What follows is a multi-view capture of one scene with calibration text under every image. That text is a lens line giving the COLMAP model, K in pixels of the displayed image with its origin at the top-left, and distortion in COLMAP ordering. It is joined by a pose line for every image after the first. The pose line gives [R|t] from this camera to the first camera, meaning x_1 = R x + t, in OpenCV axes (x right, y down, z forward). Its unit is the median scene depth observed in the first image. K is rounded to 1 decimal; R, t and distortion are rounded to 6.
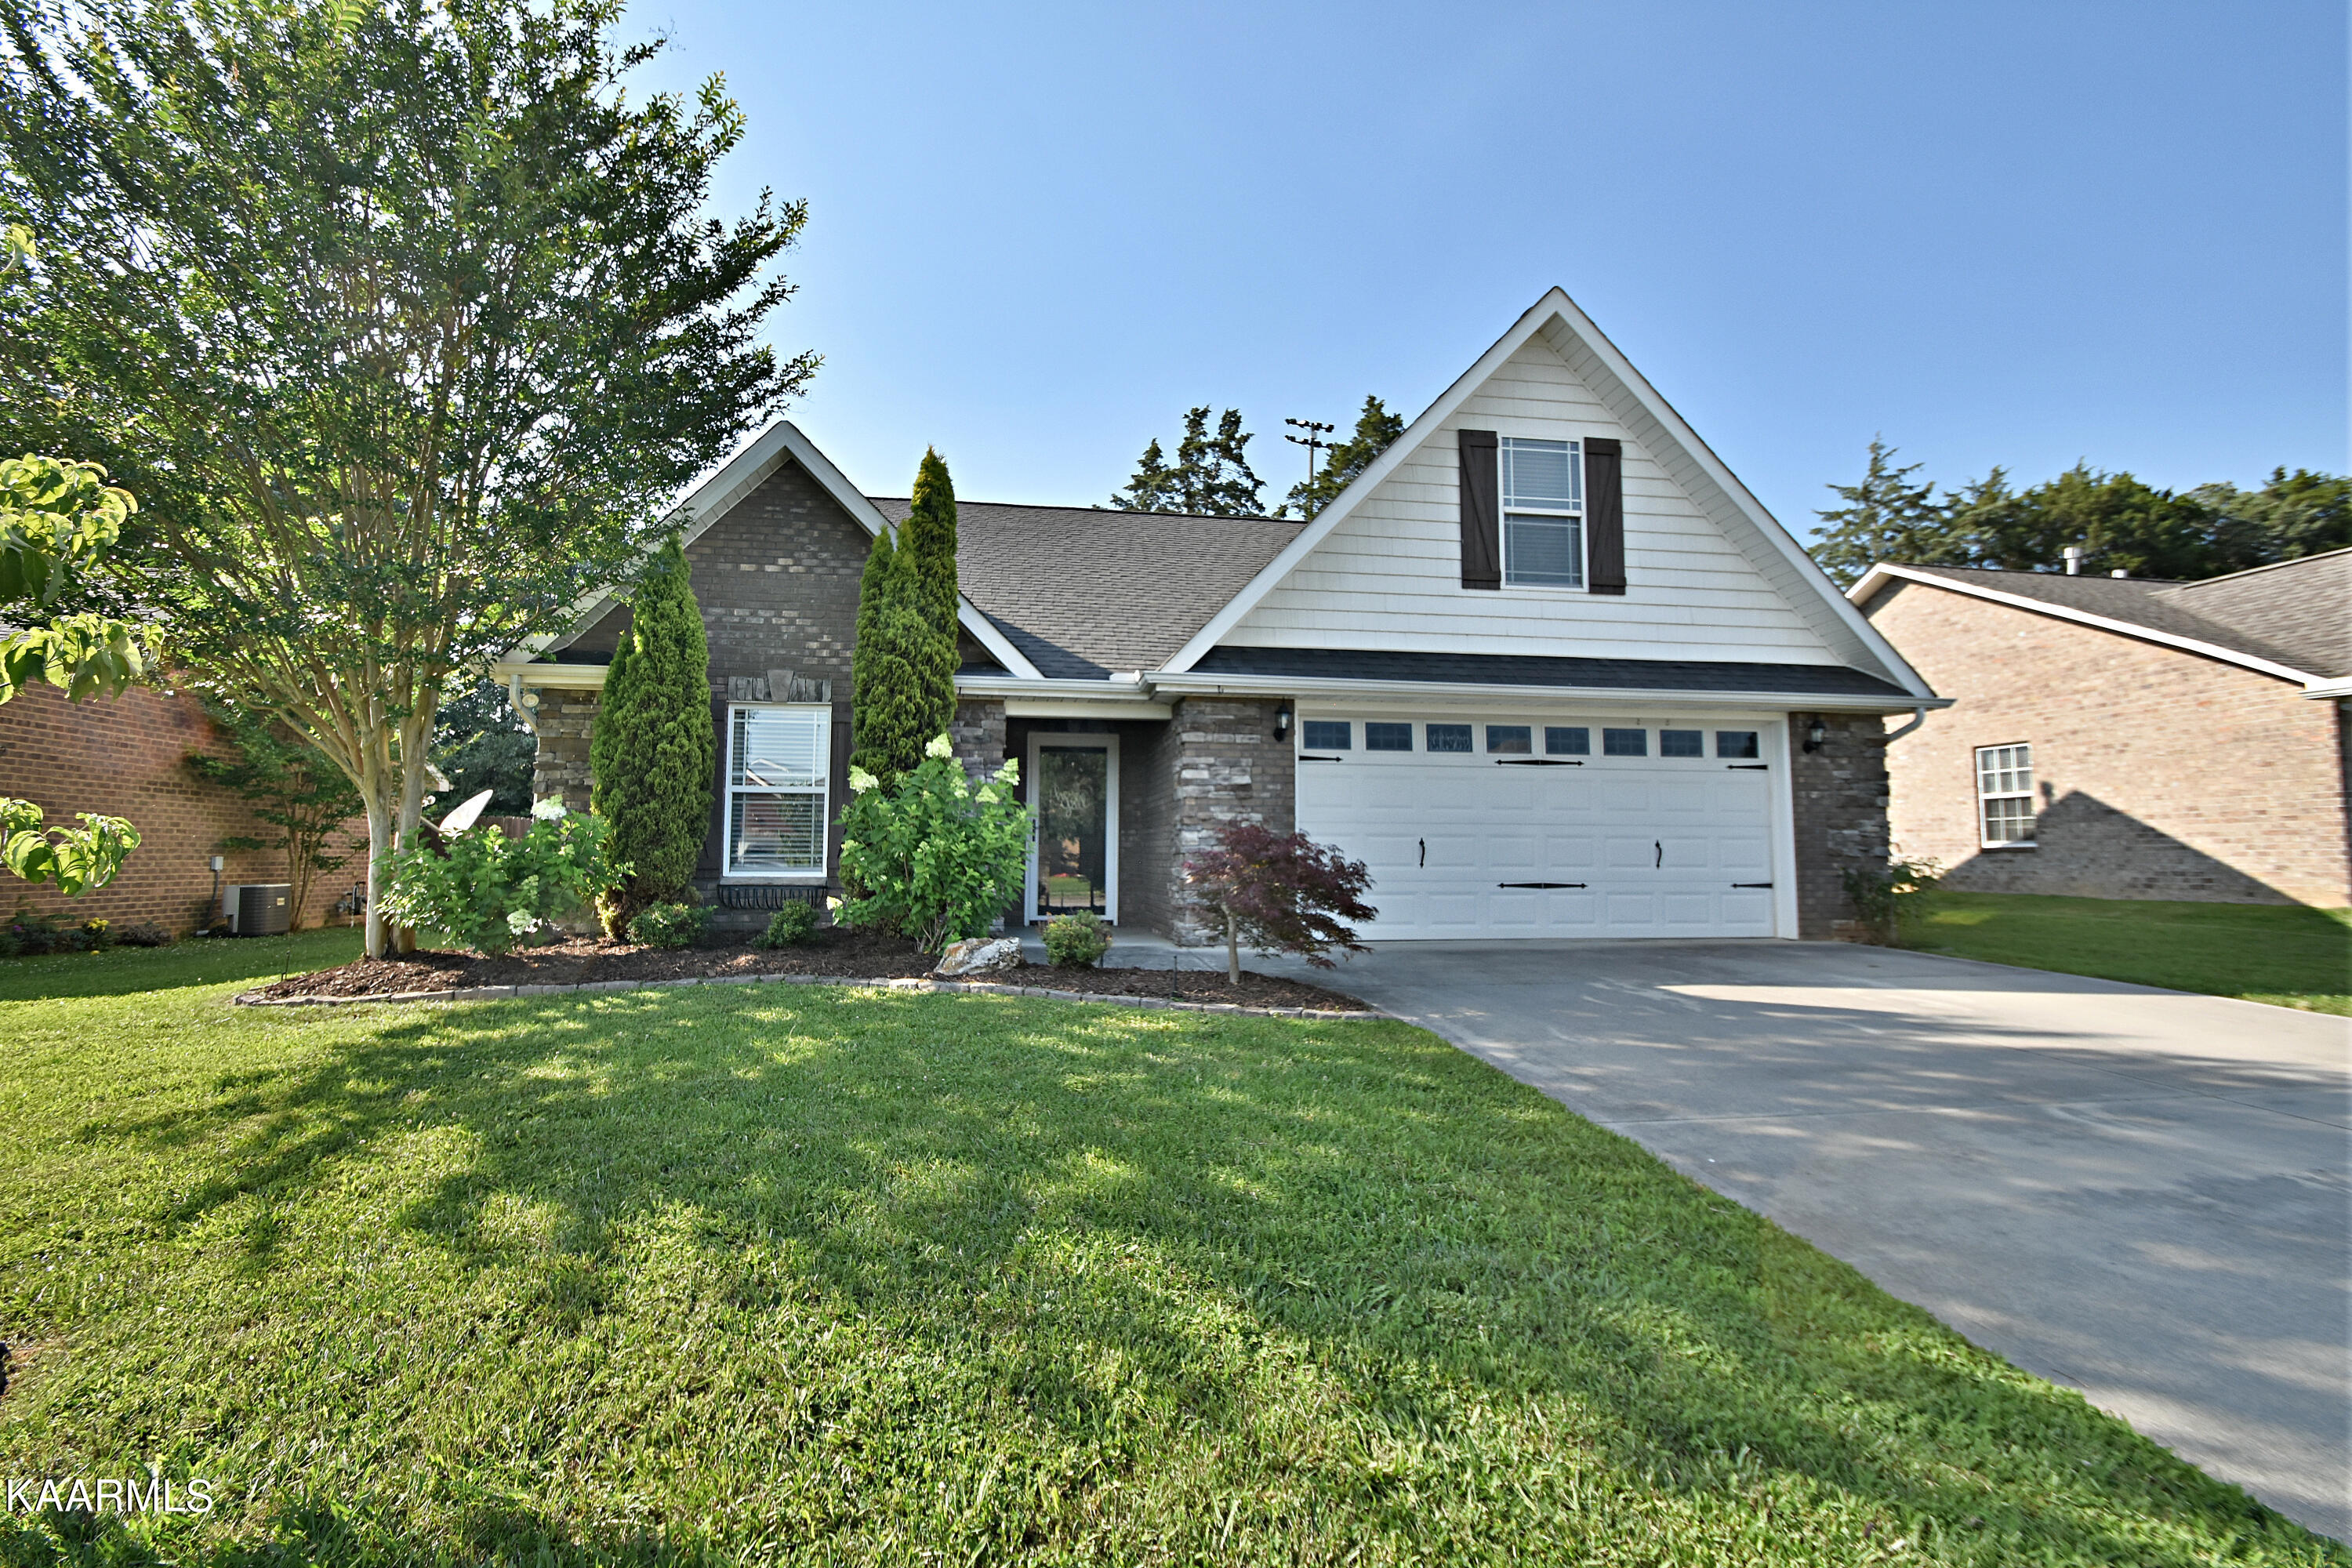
lens RADIAL K [[1034.9, 0, 1183.2], [0, 1034.9, 781.0], [0, 0, 1]] dist [-0.000160, -0.007612]
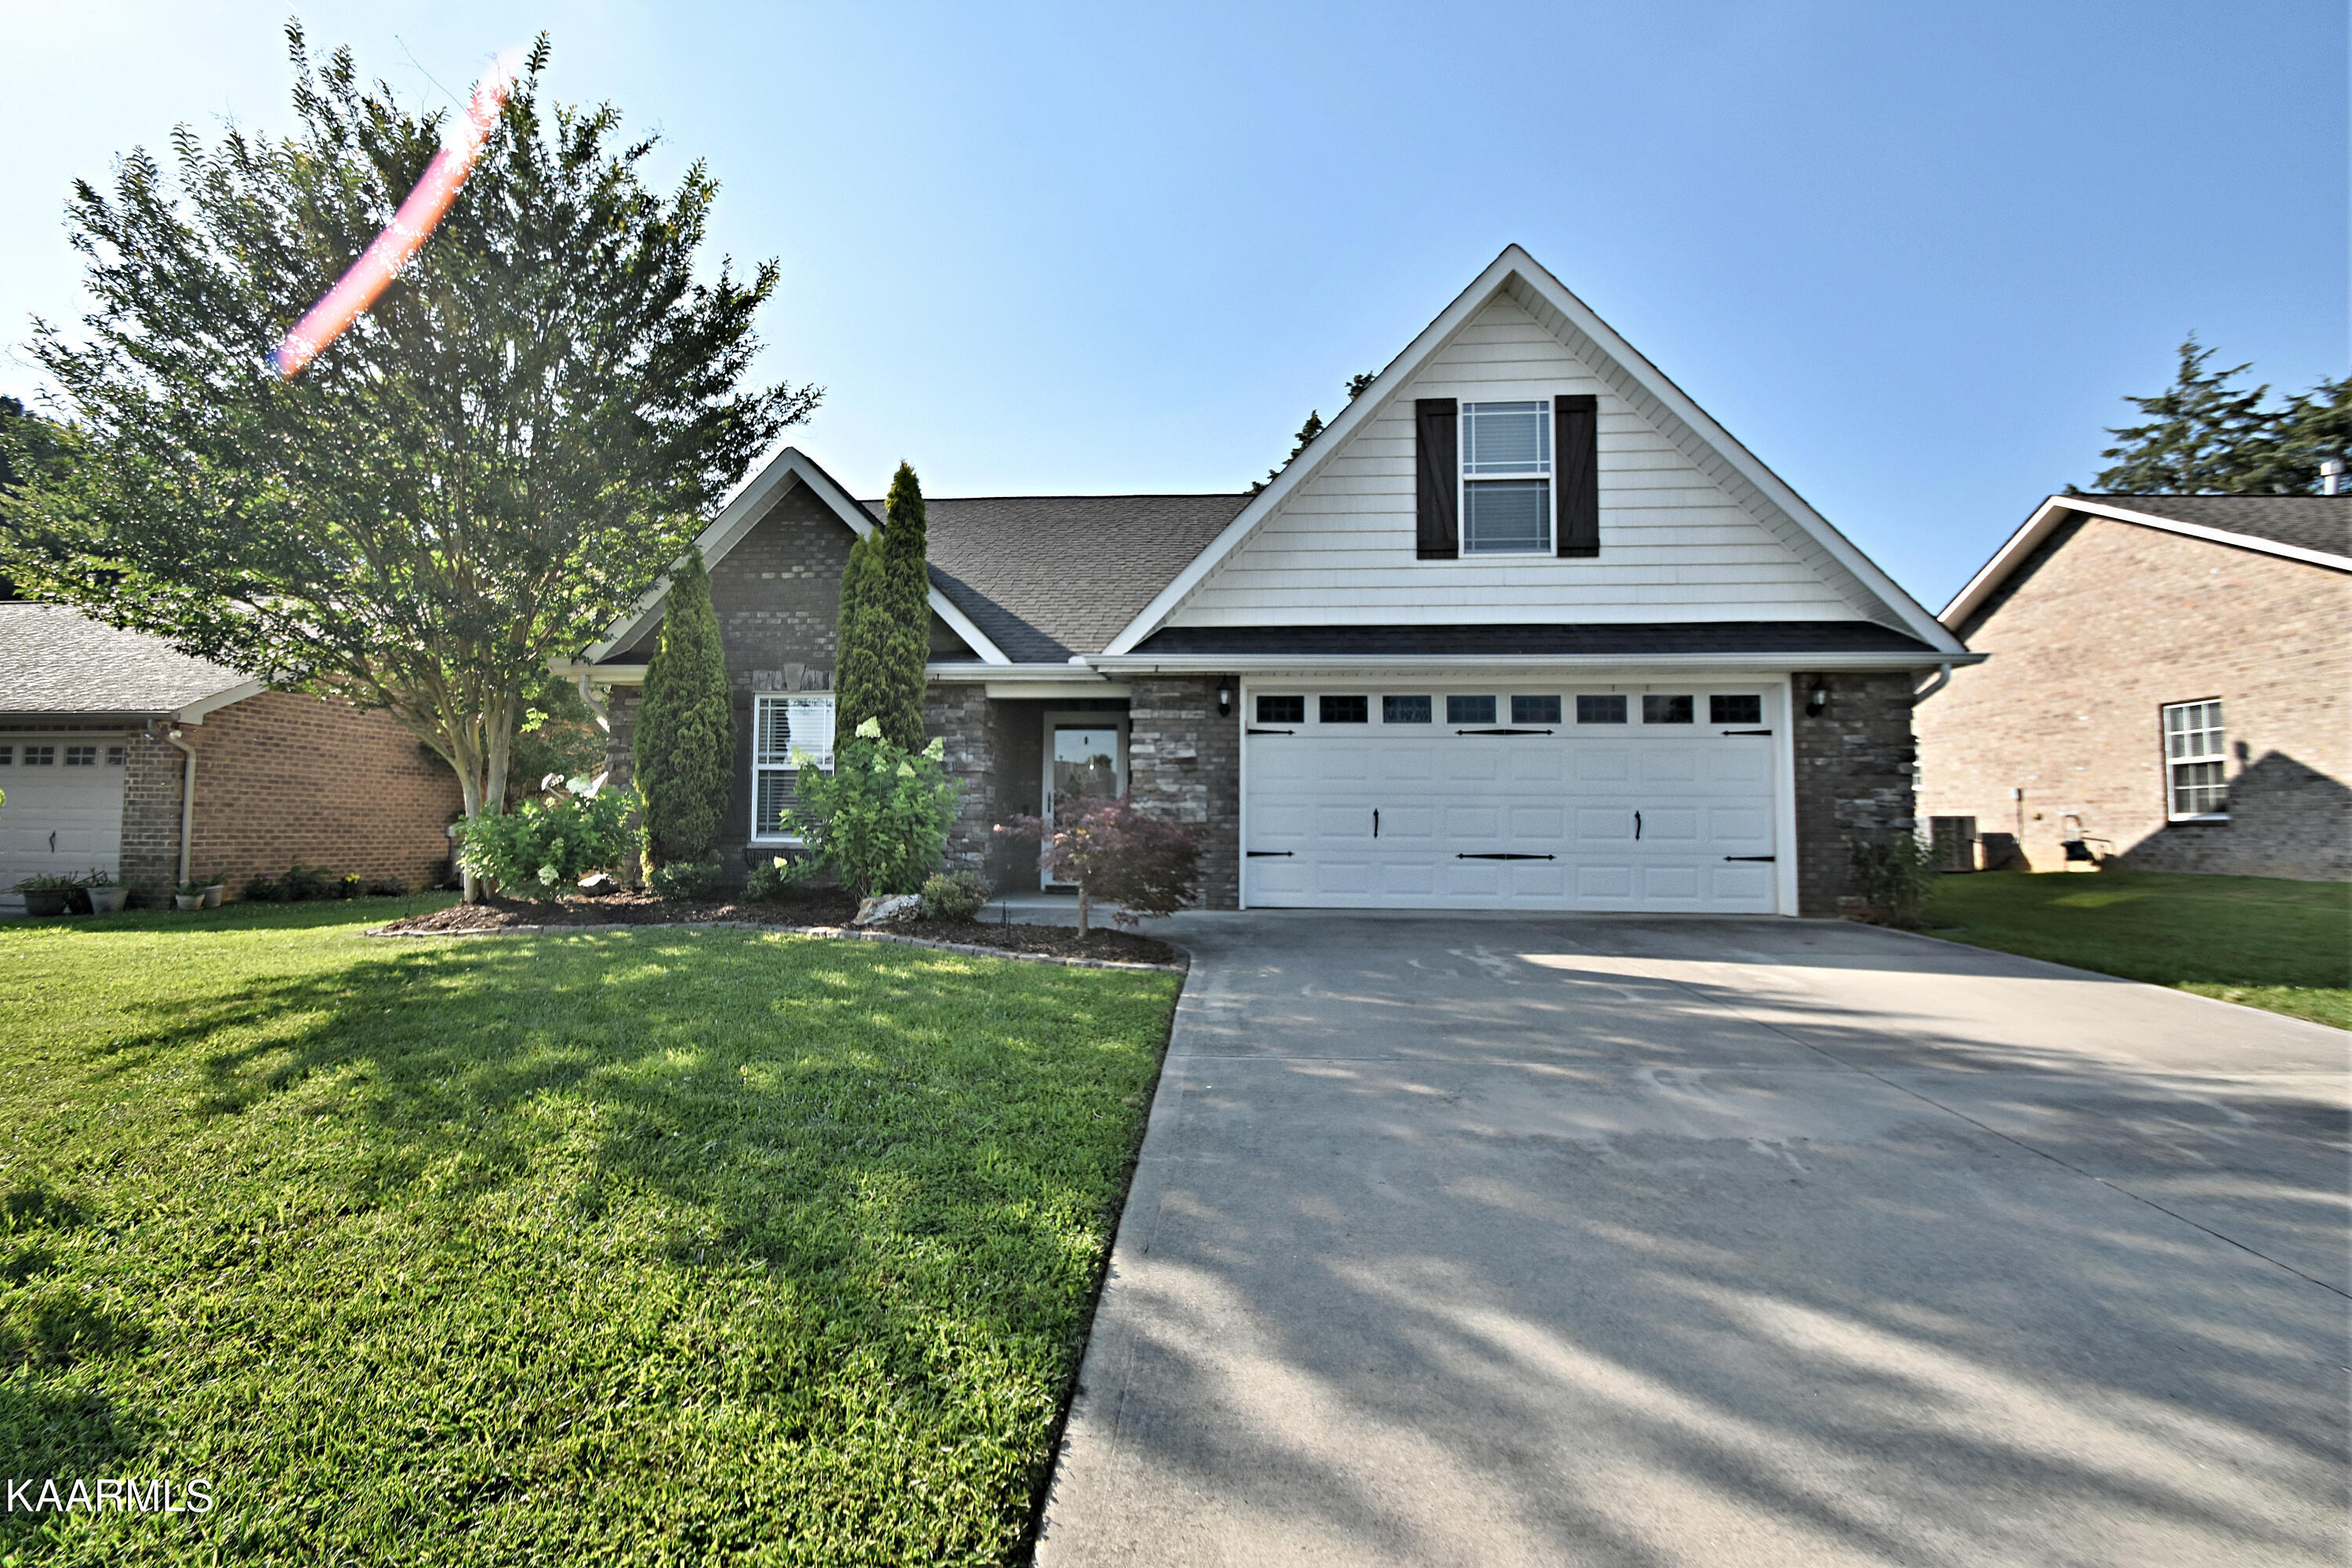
lens RADIAL K [[1034.9, 0, 1170.2], [0, 1034.9, 778.4], [0, 0, 1]] dist [-0.000160, -0.007612]
pose [[0.975352, -0.007553, -0.220527, 0.255211], [0.012251, 0.999726, 0.019942, 0.002854], [0.220316, -0.022152, 0.975177, -0.034877]]
